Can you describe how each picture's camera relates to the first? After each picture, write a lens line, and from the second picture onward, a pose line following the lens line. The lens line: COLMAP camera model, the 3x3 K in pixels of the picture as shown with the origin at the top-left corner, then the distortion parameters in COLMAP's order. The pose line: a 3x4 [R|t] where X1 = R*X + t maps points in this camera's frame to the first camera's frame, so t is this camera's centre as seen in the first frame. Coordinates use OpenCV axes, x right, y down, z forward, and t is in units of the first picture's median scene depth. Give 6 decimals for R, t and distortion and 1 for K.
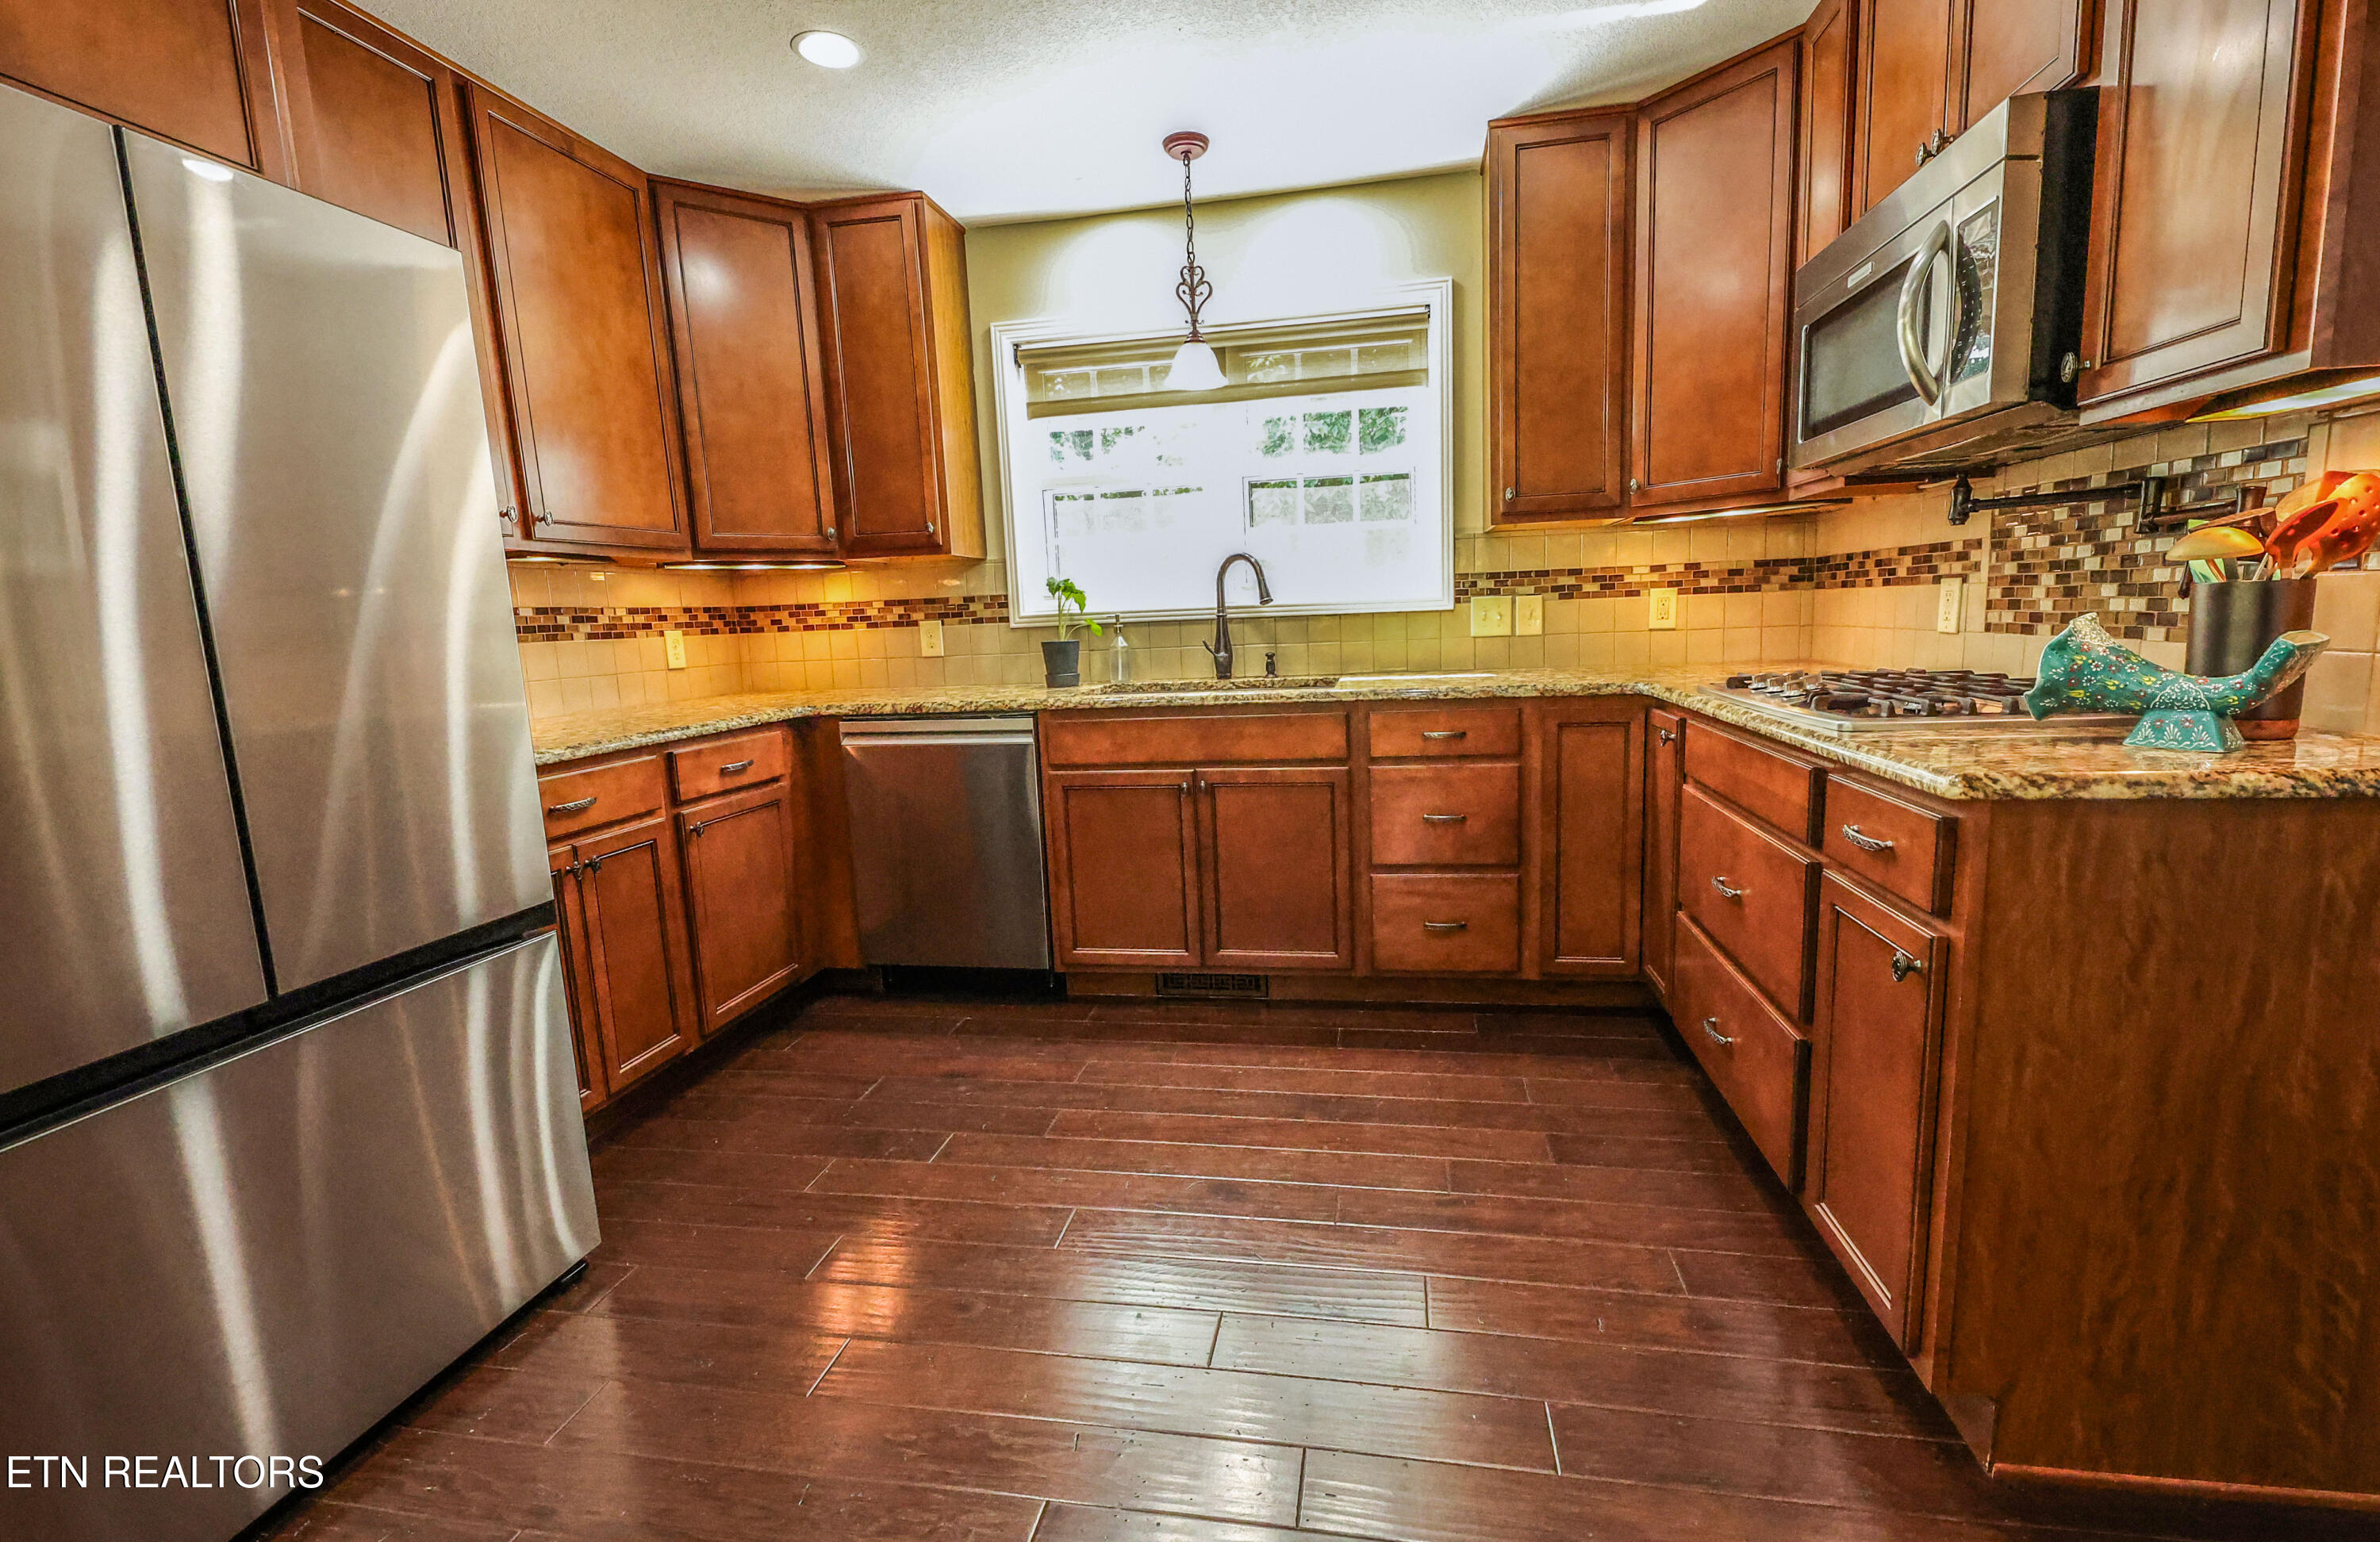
lens RADIAL K [[1040.3, 0, 1194.7], [0, 1040.3, 769.3], [0, 0, 1]] dist [0.000797, 0.000028]
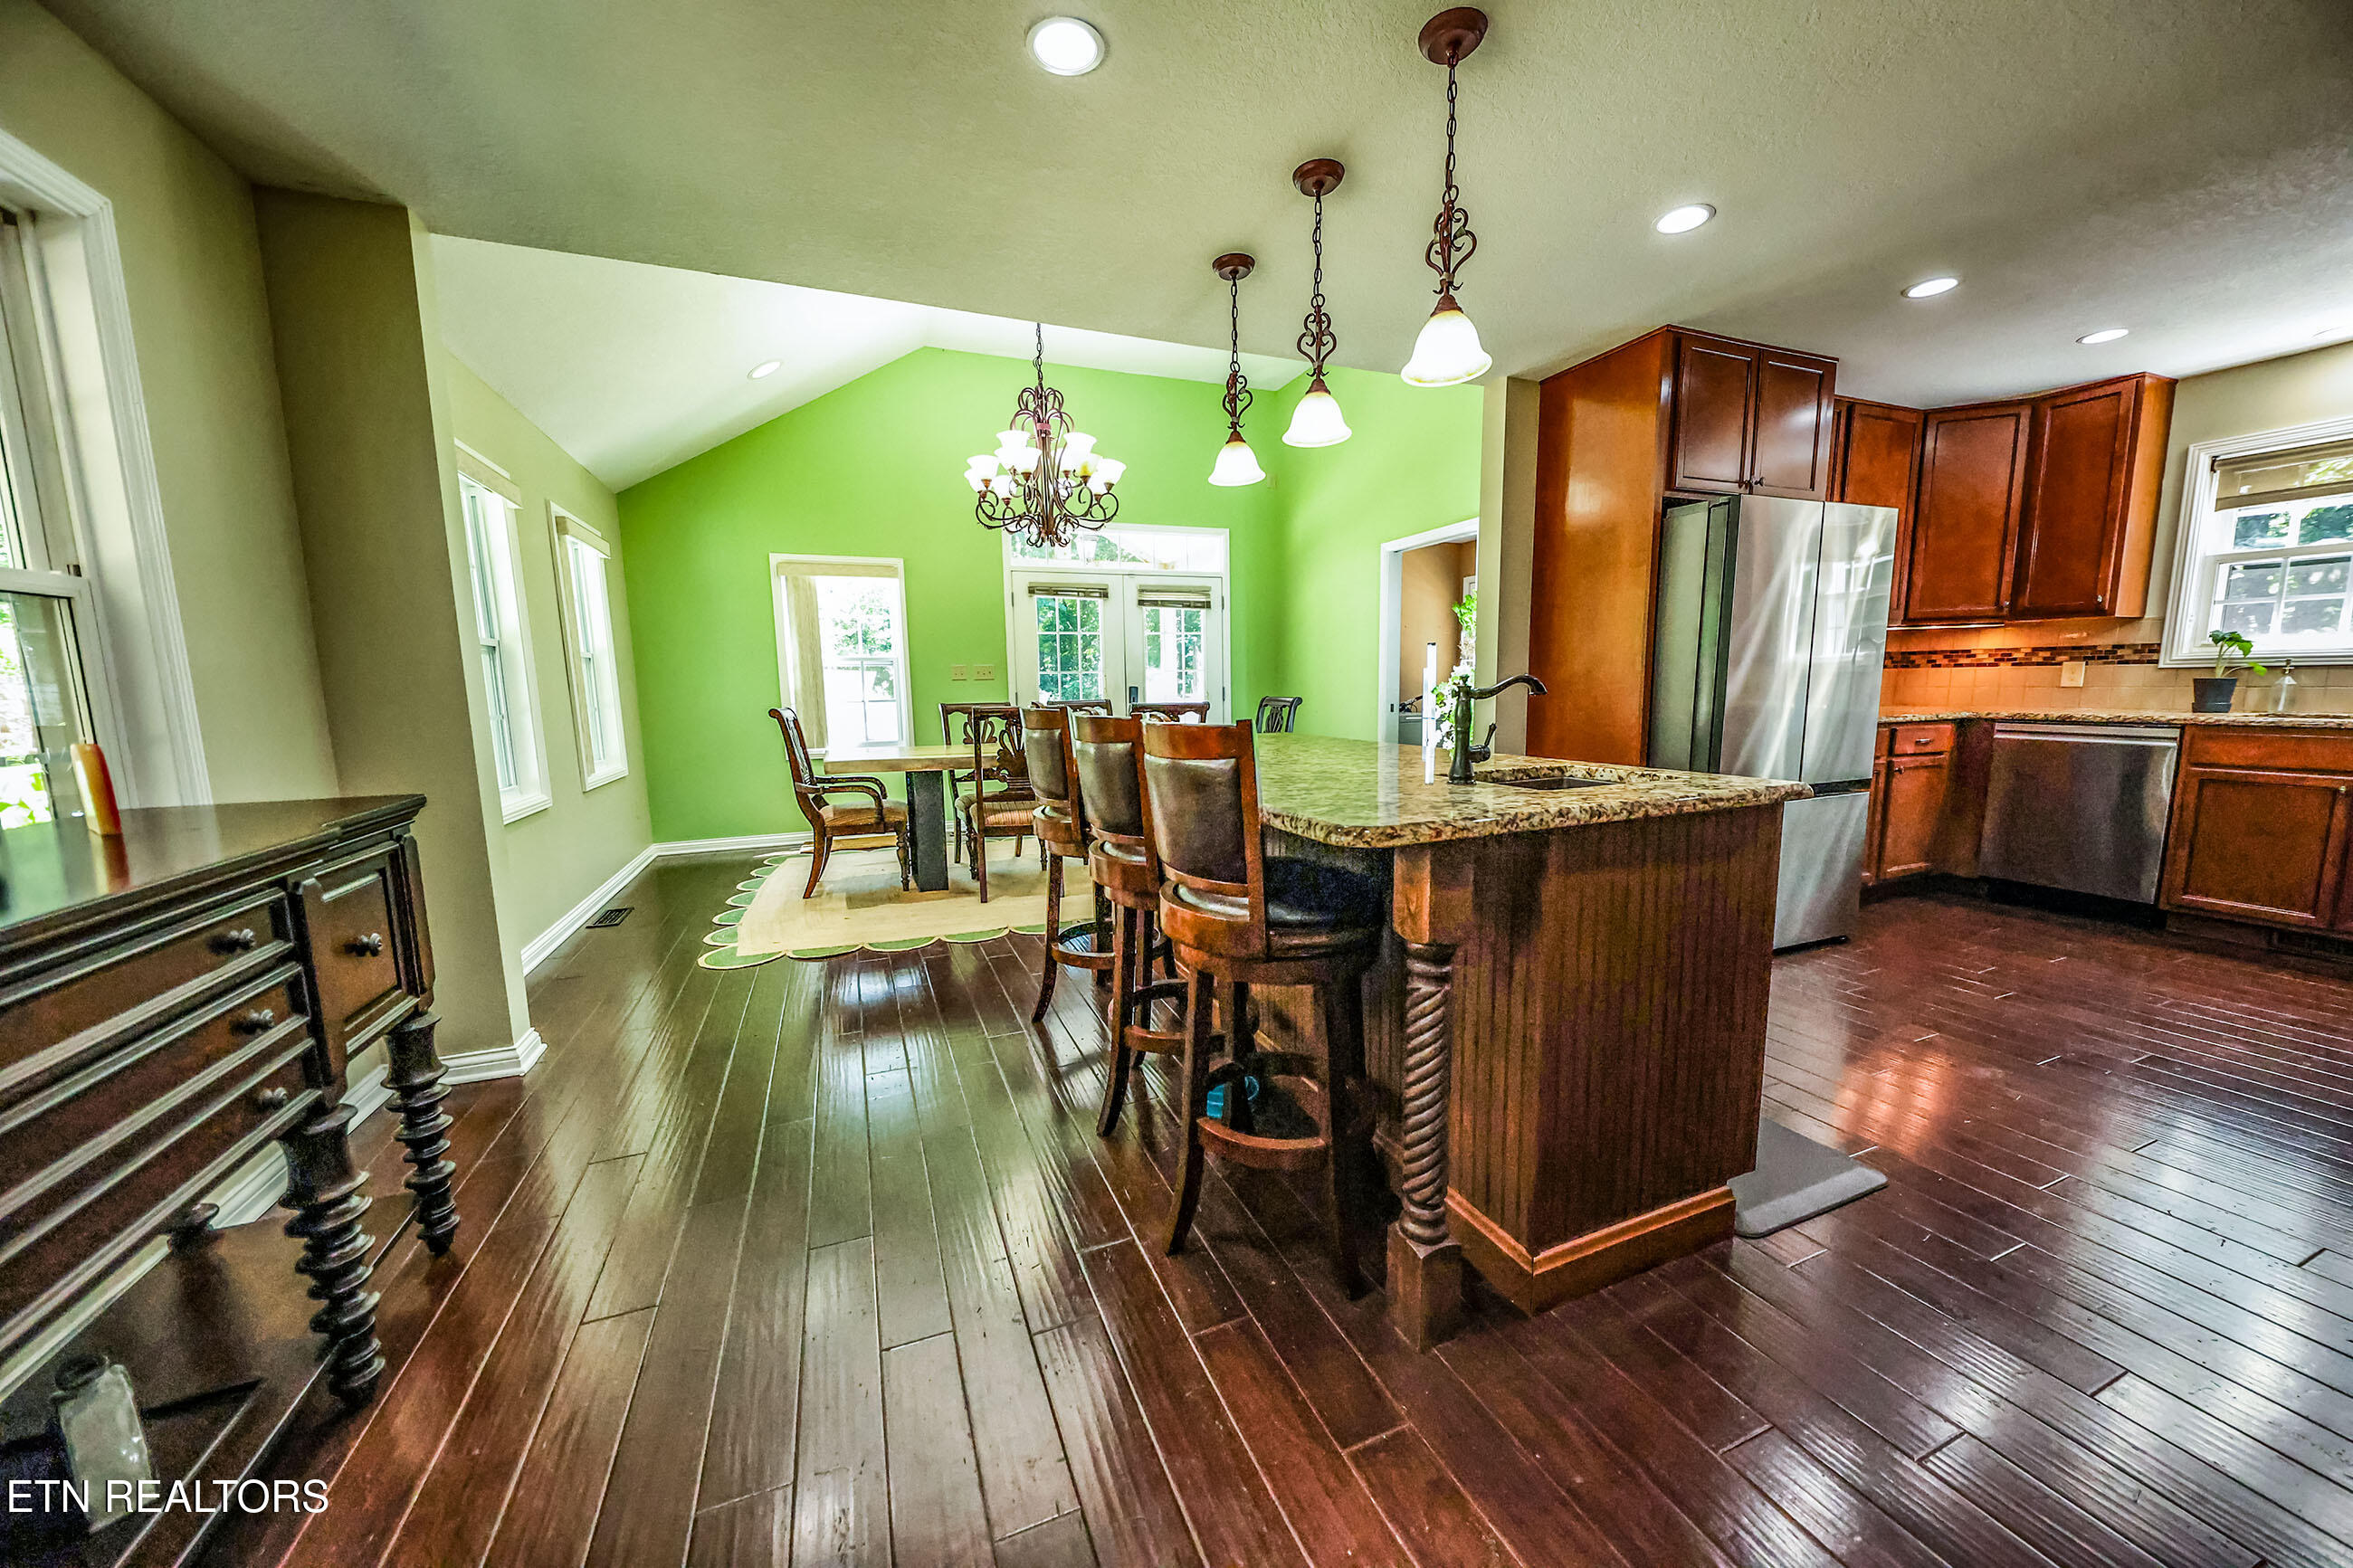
lens RADIAL K [[818.9, 0, 1174.4], [0, 818.9, 798.5], [0, 0, 1]] dist [-0.011772, -0.000128]
pose [[0.535516, 0.148708, -0.831329, 0.034299], [-0.128537, 0.987259, 0.093801, 0.105316], [0.834686, 0.056624, 0.547807, -0.677027]]
